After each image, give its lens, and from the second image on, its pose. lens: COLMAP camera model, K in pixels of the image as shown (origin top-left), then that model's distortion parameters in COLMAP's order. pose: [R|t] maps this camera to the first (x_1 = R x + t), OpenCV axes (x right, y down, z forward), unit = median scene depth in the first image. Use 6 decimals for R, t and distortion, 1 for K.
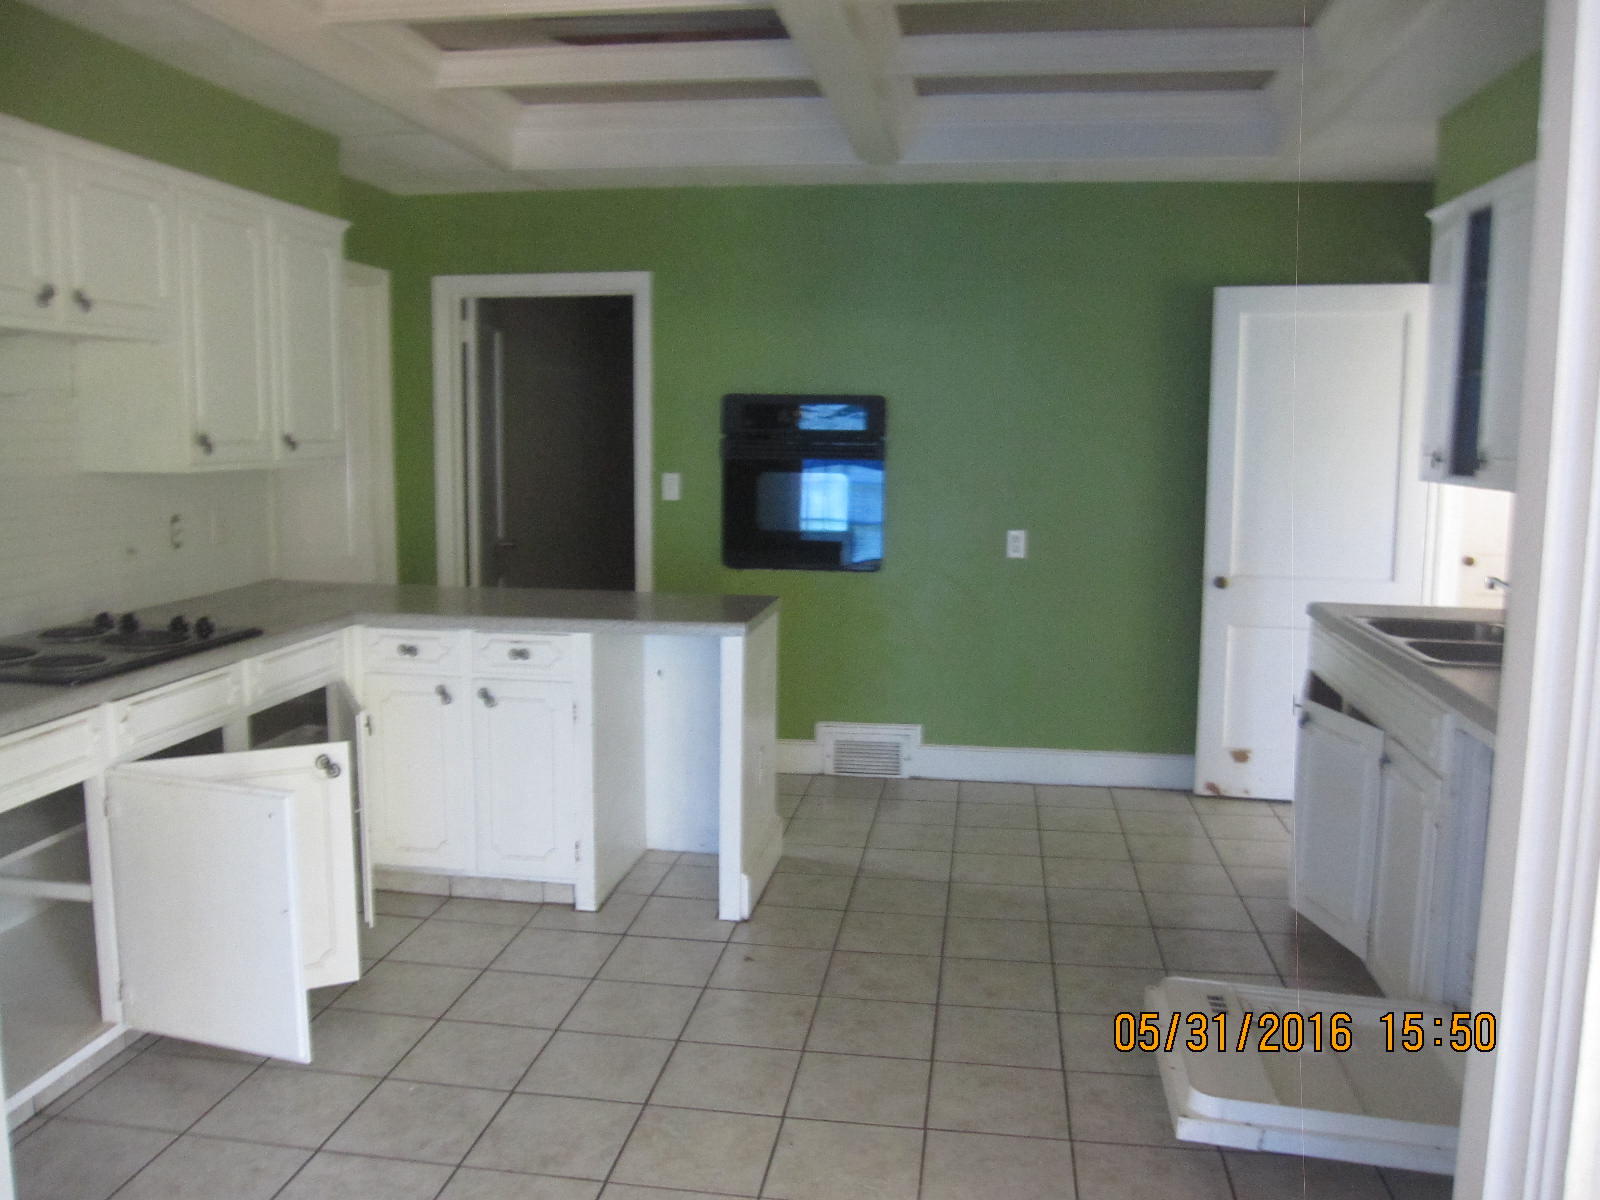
lens RADIAL K [[1314.5, 0, 800.4], [0, 1314.5, 601.8], [0, 0, 1]] dist [-0.093643, 0.004263]
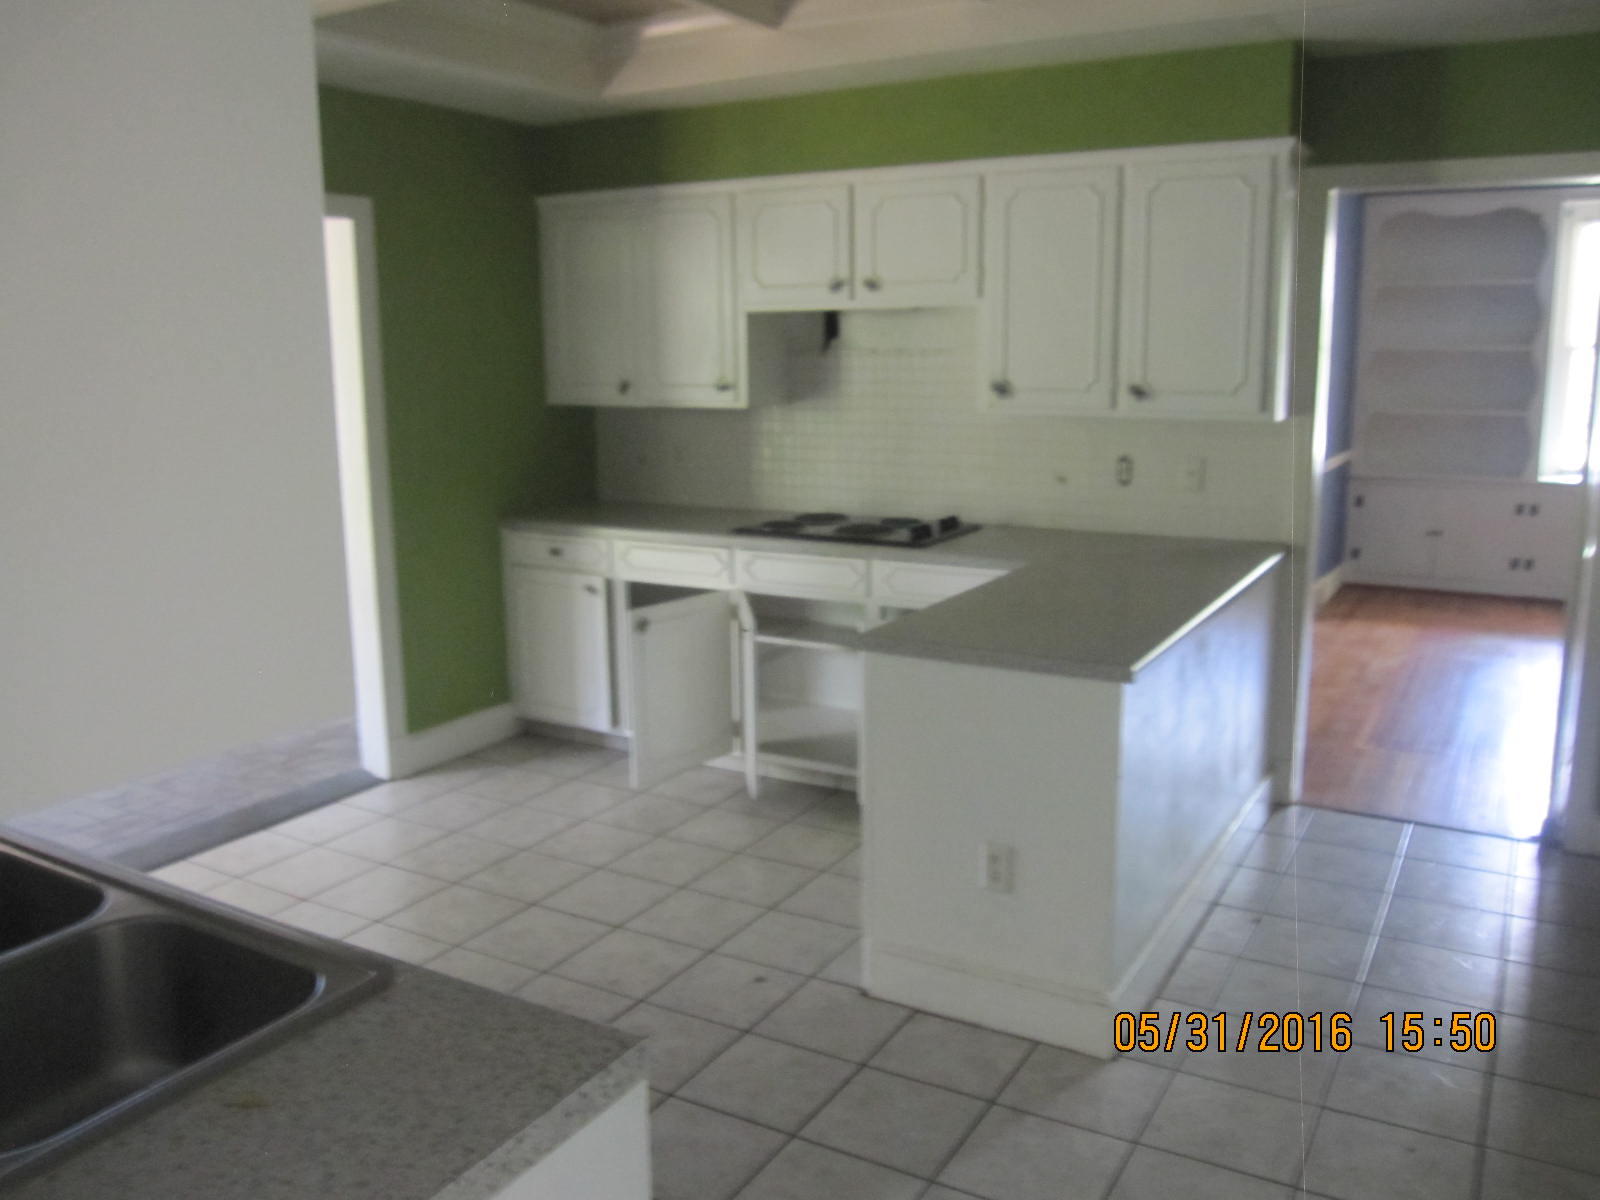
lens RADIAL K [[1314.5, 0, 800.4], [0, 1314.5, 601.8], [0, 0, 1]] dist [-0.093643, 0.004263]
pose [[-0.374763, 0.181737, -0.909134, 0.711891], [-0.108033, 0.965359, 0.237510, -0.196963], [0.920805, 0.187226, -0.342147, 1.256675]]
